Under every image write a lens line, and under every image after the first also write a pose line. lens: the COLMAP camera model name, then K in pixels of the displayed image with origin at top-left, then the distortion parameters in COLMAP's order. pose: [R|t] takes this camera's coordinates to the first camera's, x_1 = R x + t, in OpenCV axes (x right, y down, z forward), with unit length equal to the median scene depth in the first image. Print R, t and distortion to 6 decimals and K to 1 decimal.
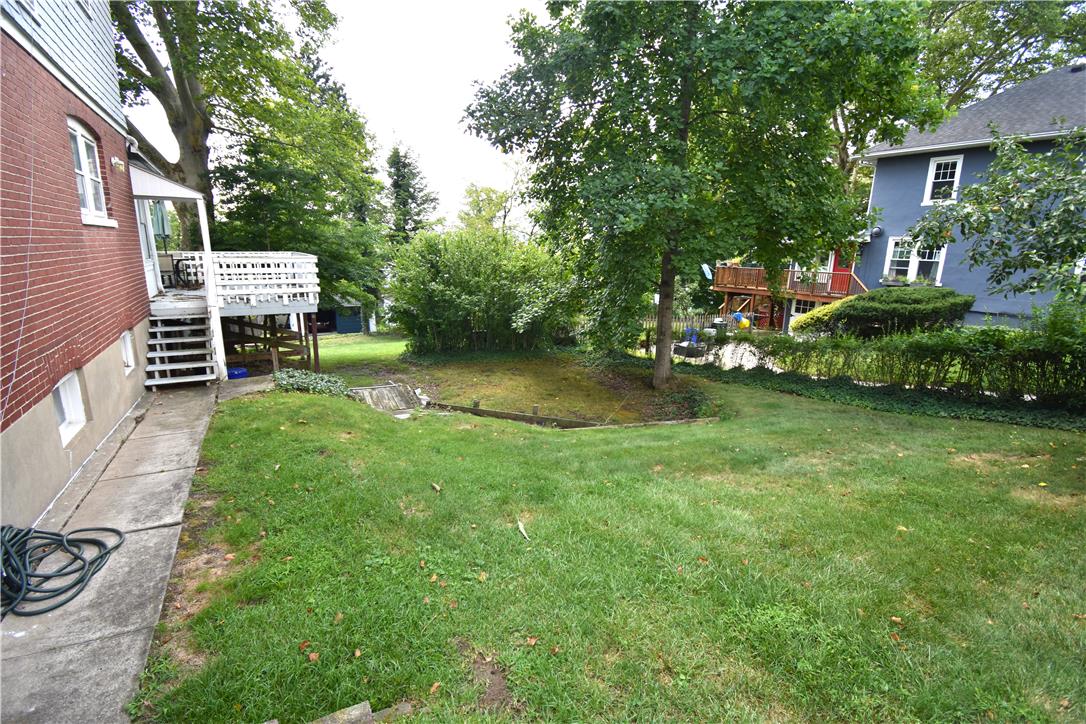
lens RADIAL K [[504.4, 0, 563.0], [0, 504.4, 364.7], [0, 0, 1]] dist [0.002166, -0.020992]
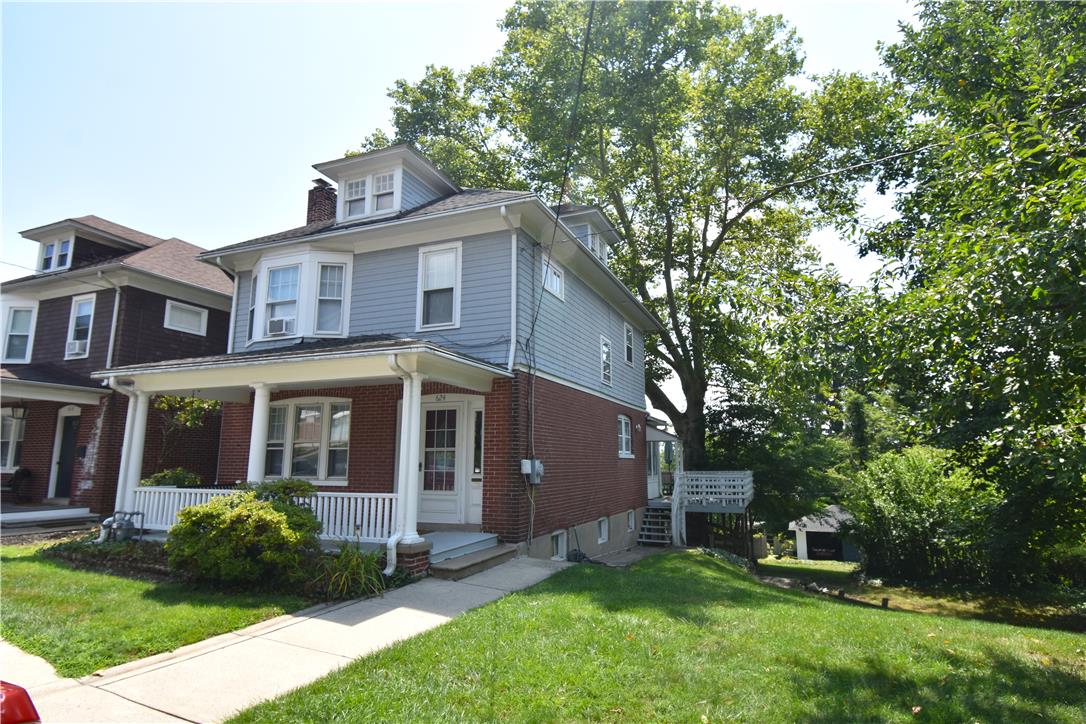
lens RADIAL K [[504.4, 0, 563.0], [0, 504.4, 364.7], [0, 0, 1]] dist [0.002166, -0.020992]
pose [[0.623588, -0.170172, -0.763007, 0.345079], [-0.164594, 0.925562, -0.340945, 0.075325], [0.764230, 0.338195, 0.549160, -0.302366]]
